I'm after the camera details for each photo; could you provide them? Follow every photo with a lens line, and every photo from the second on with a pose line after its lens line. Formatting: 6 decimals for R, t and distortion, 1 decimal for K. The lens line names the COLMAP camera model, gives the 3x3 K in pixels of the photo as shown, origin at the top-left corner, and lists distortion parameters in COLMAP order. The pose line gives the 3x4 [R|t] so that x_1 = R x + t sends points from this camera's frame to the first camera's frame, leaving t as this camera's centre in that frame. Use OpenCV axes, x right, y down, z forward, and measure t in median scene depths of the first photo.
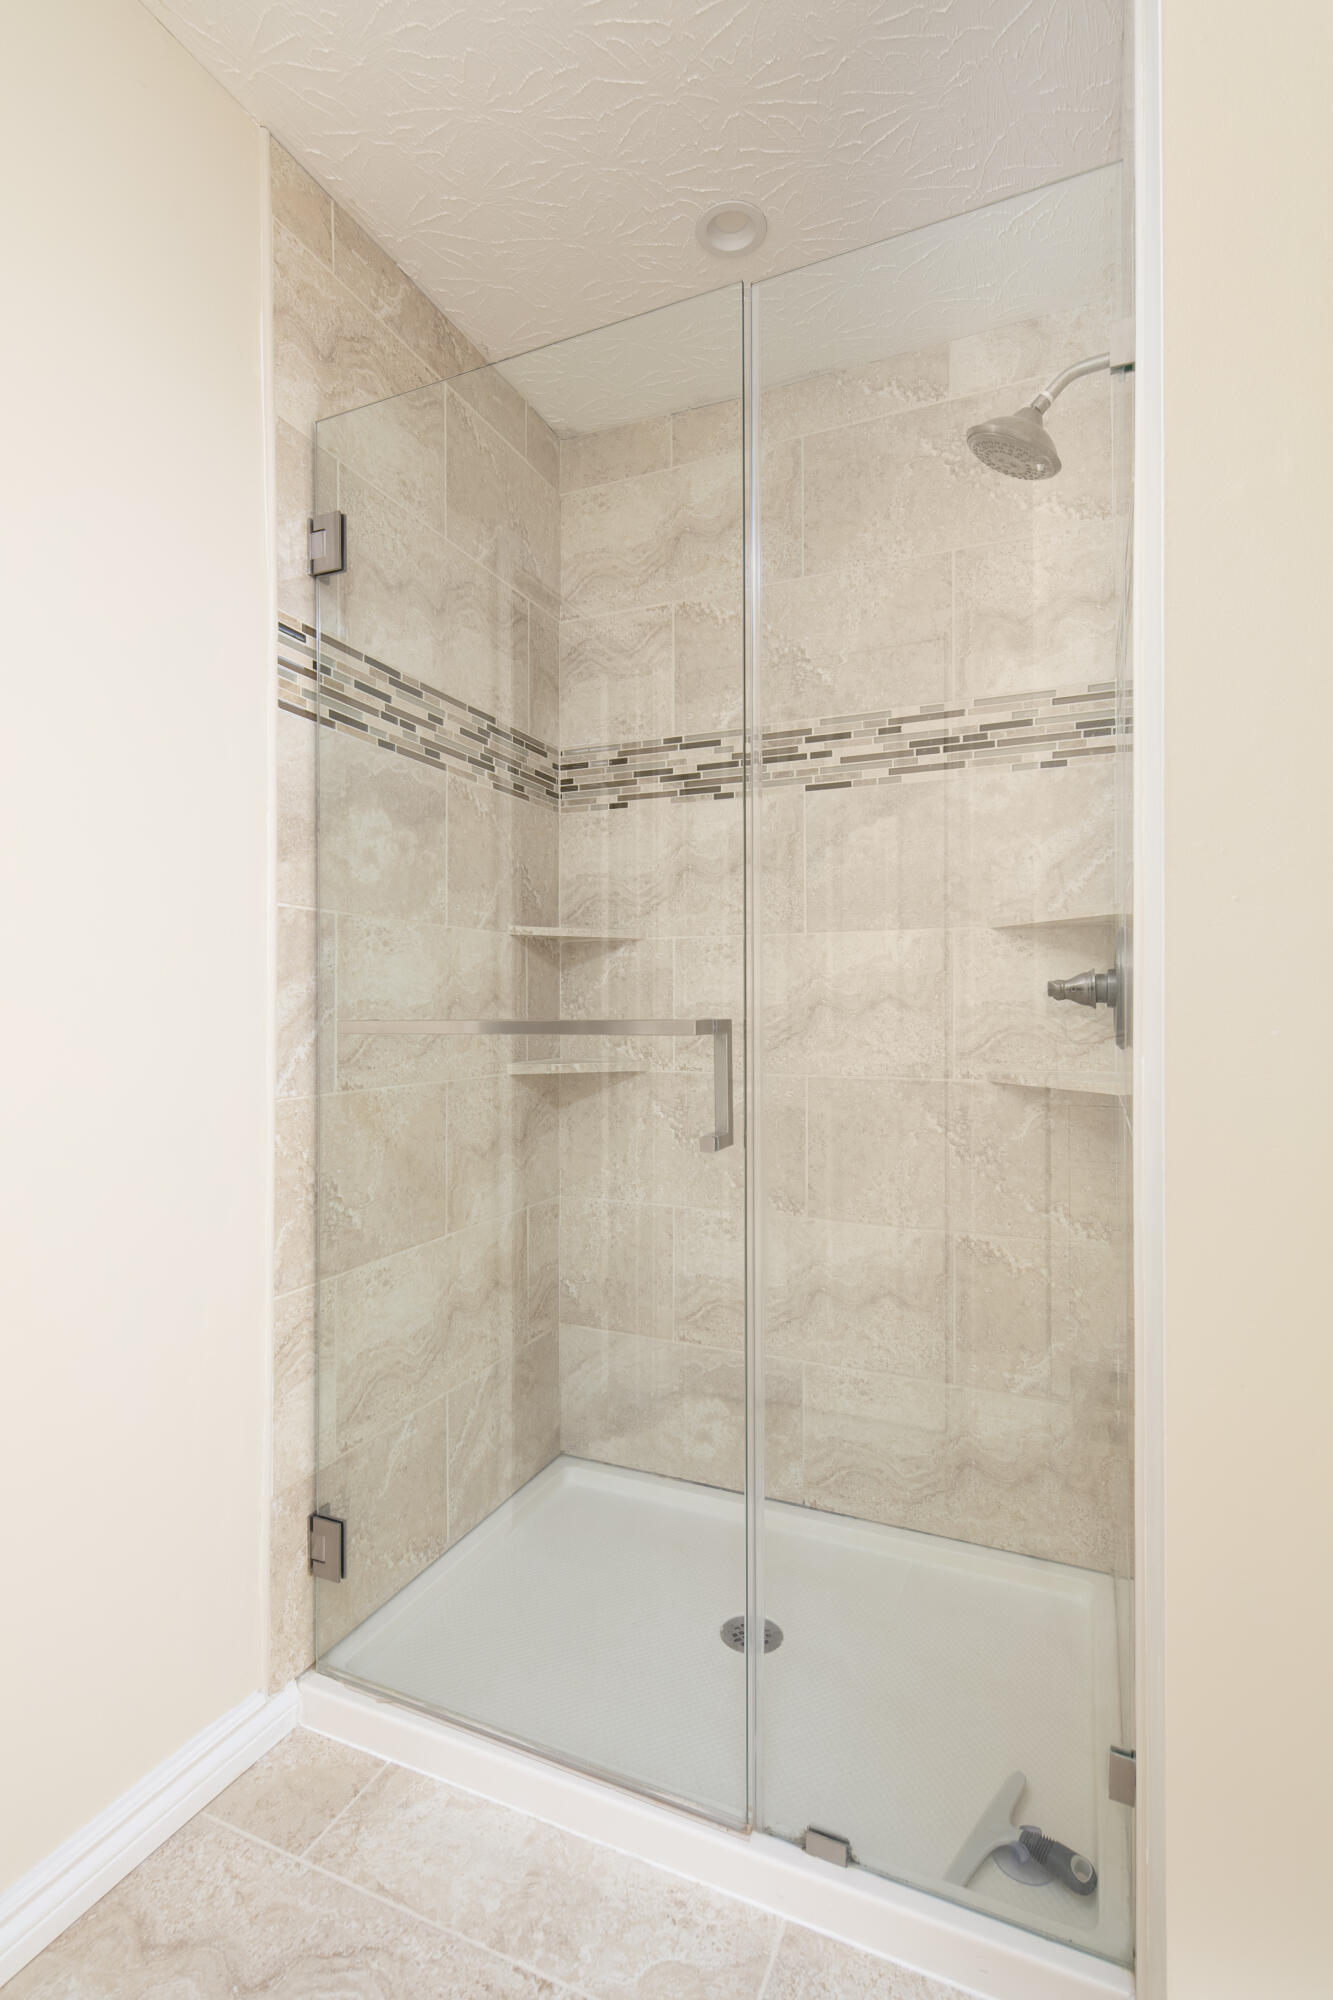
lens RADIAL K [[970.7, 0, 717.4], [0, 970.7, 994.5], [0, 0, 1]] dist [0.018310, -0.011747]
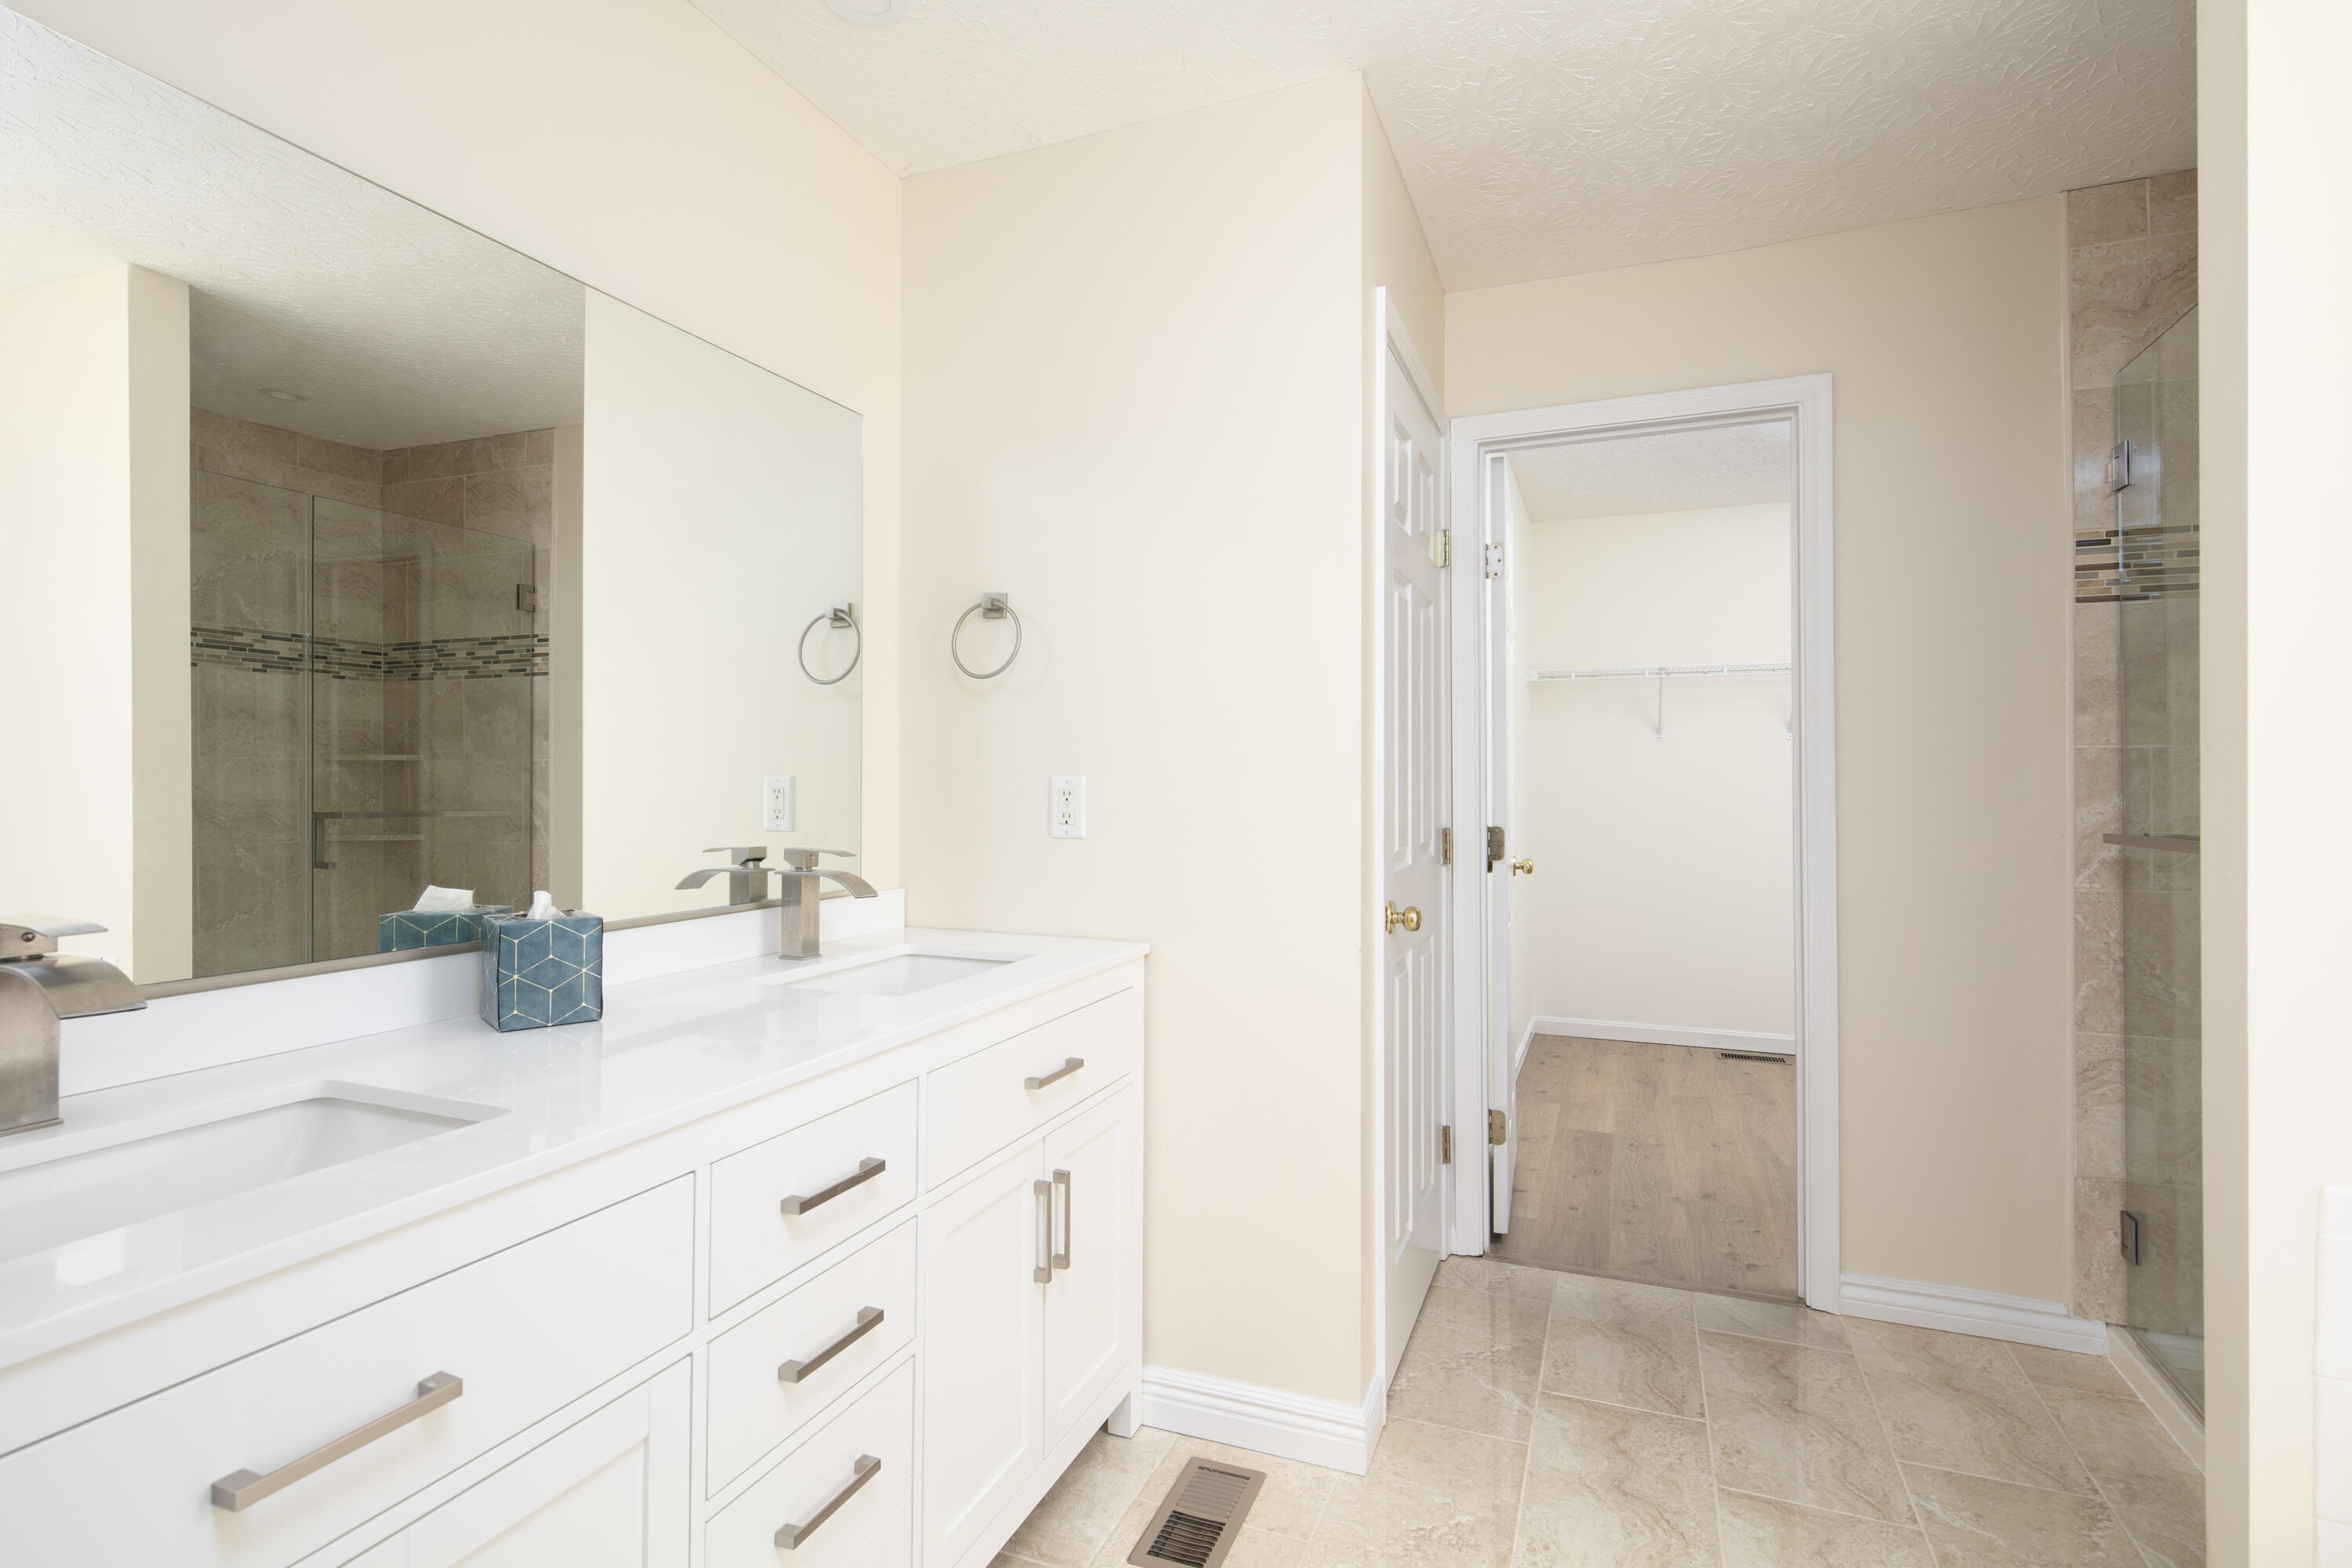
lens RADIAL K [[1141.5, 0, 1151.7], [0, 1141.5, 770.8], [0, 0, 1]] dist [0.018310, -0.011747]
pose [[0.017737, -0.005987, -0.999825, 1.099880], [0.007591, 0.999954, -0.005853, -0.055956], [0.999814, -0.007486, 0.017782, -0.320903]]
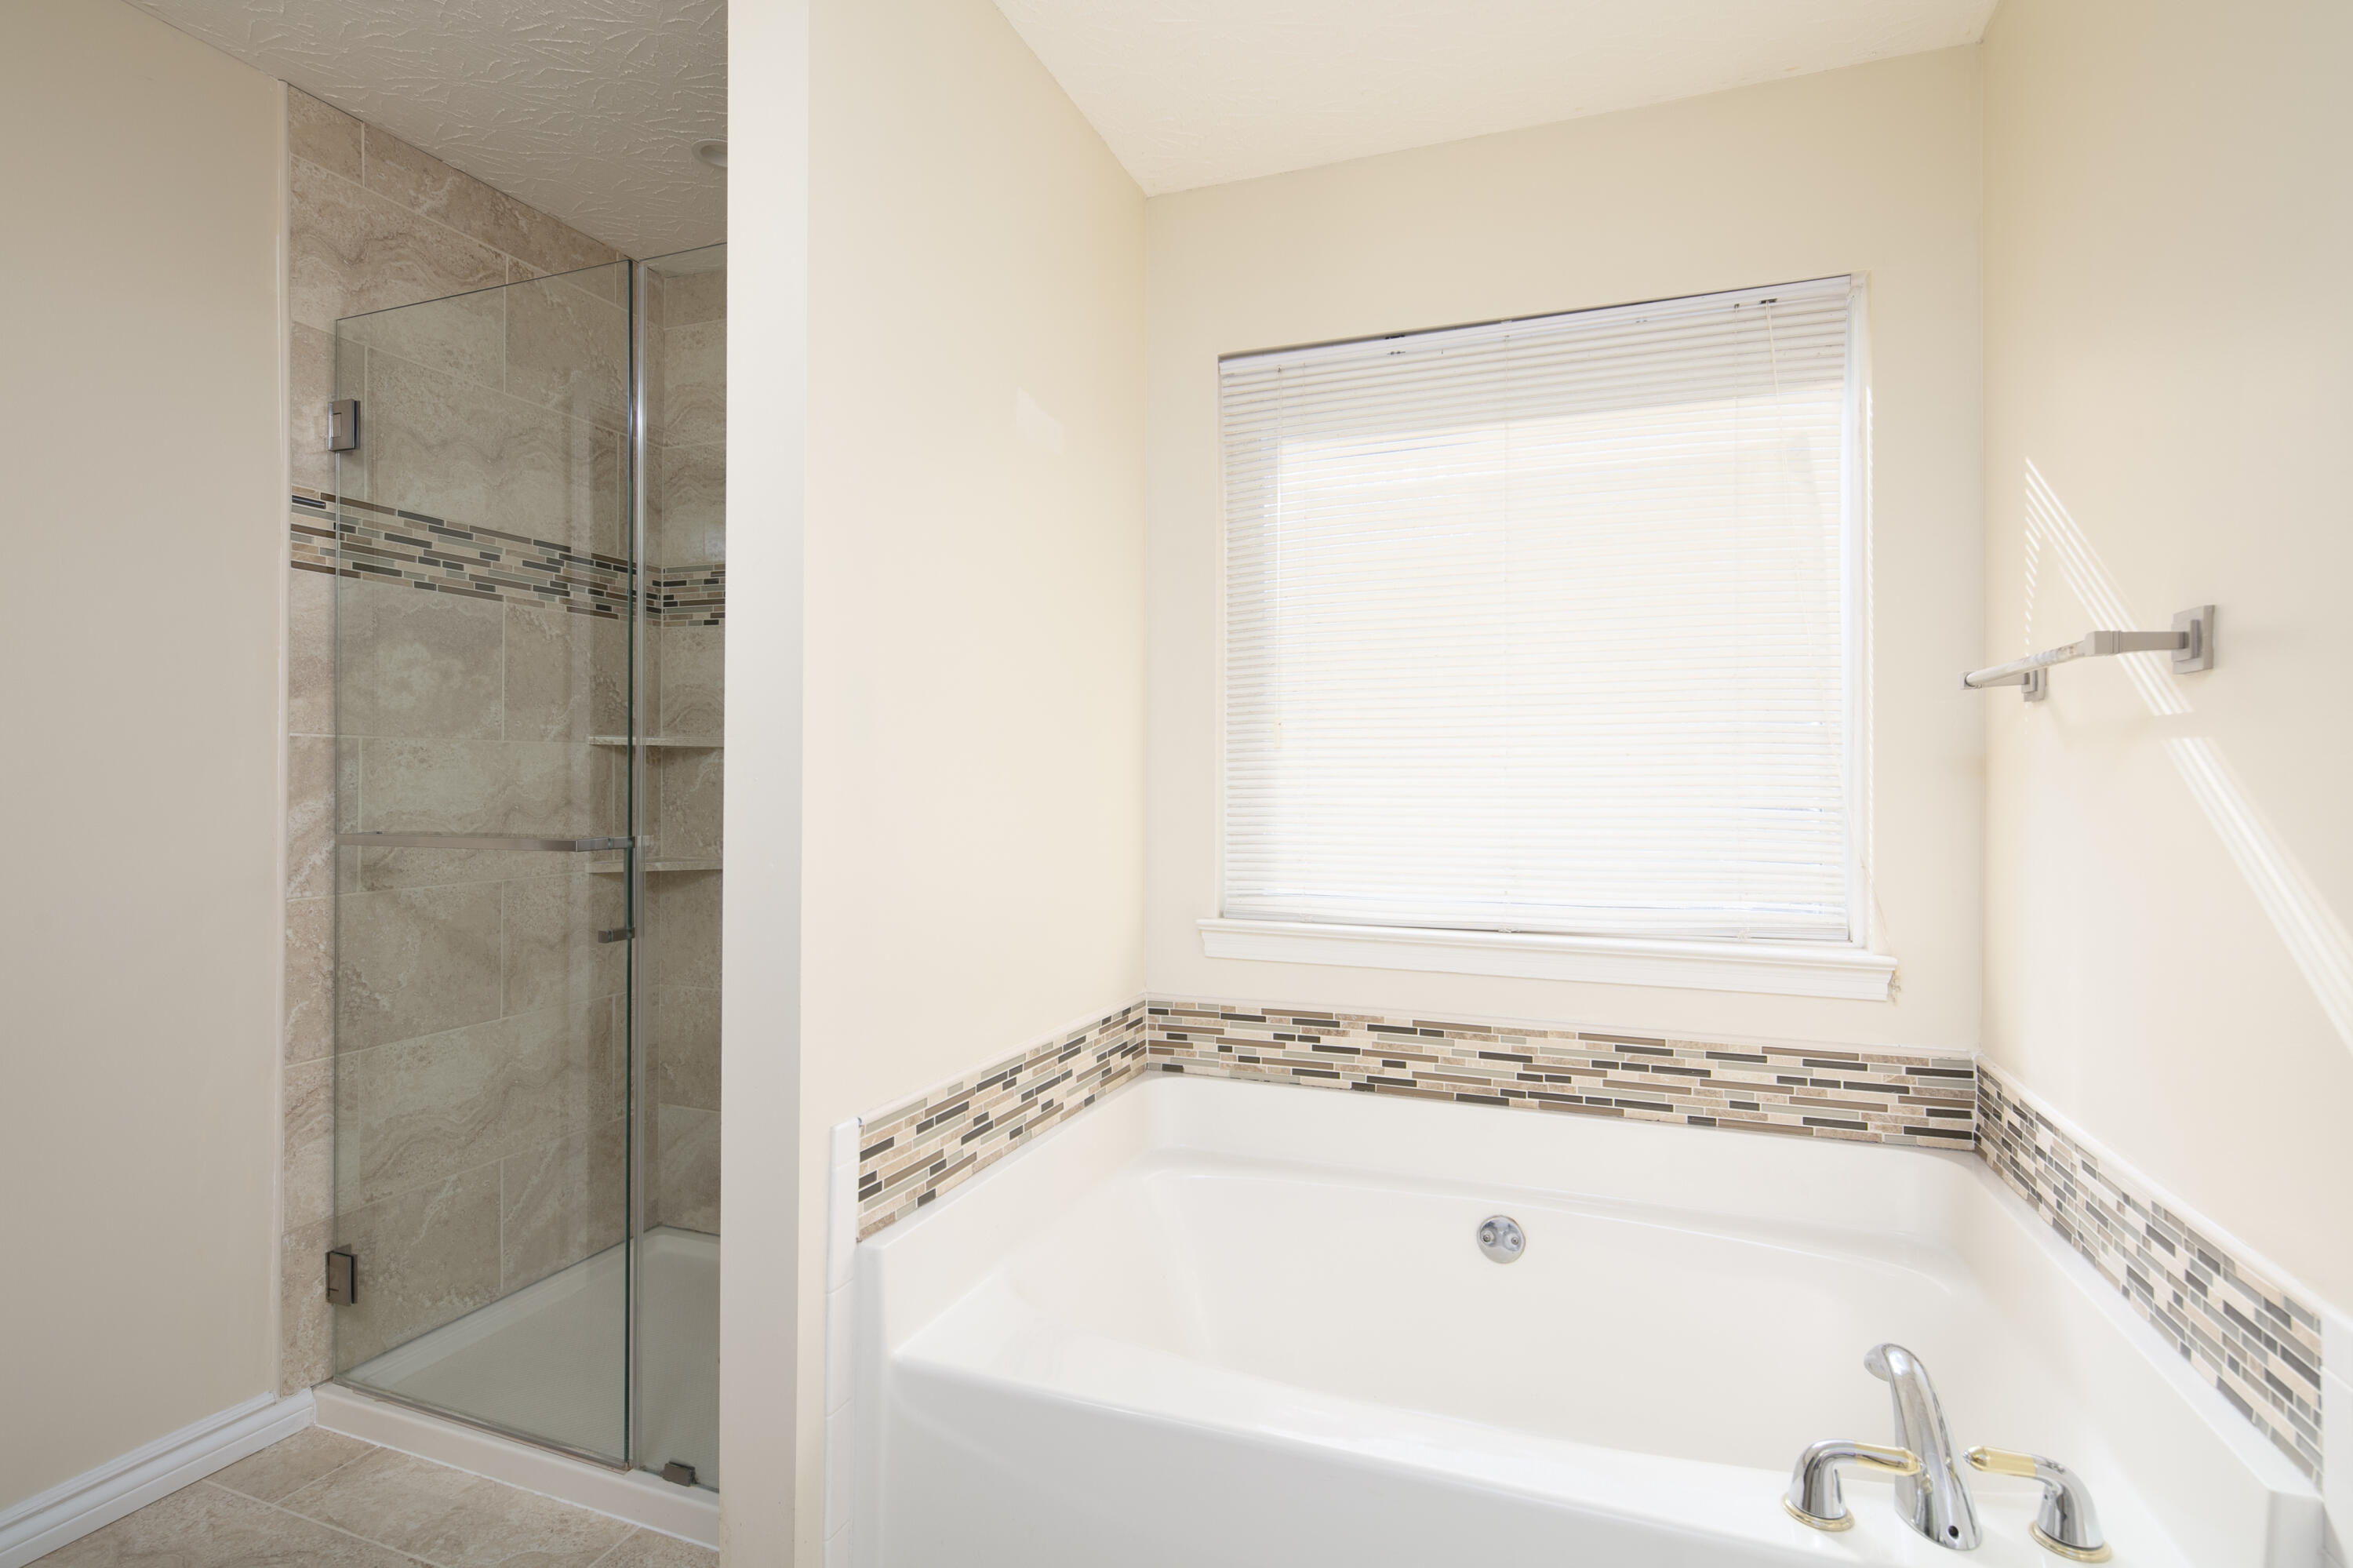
lens RADIAL K [[1142.1, 0, 1224.2], [0, 1142.1, 767.8], [0, 0, 1]] dist [0.018310, -0.011747]
pose [[0.998460, 0.005486, 0.055207, 0.579797], [-0.005766, 0.999971, 0.004914, -0.062595], [-0.055178, -0.005225, 0.998463, -0.438800]]
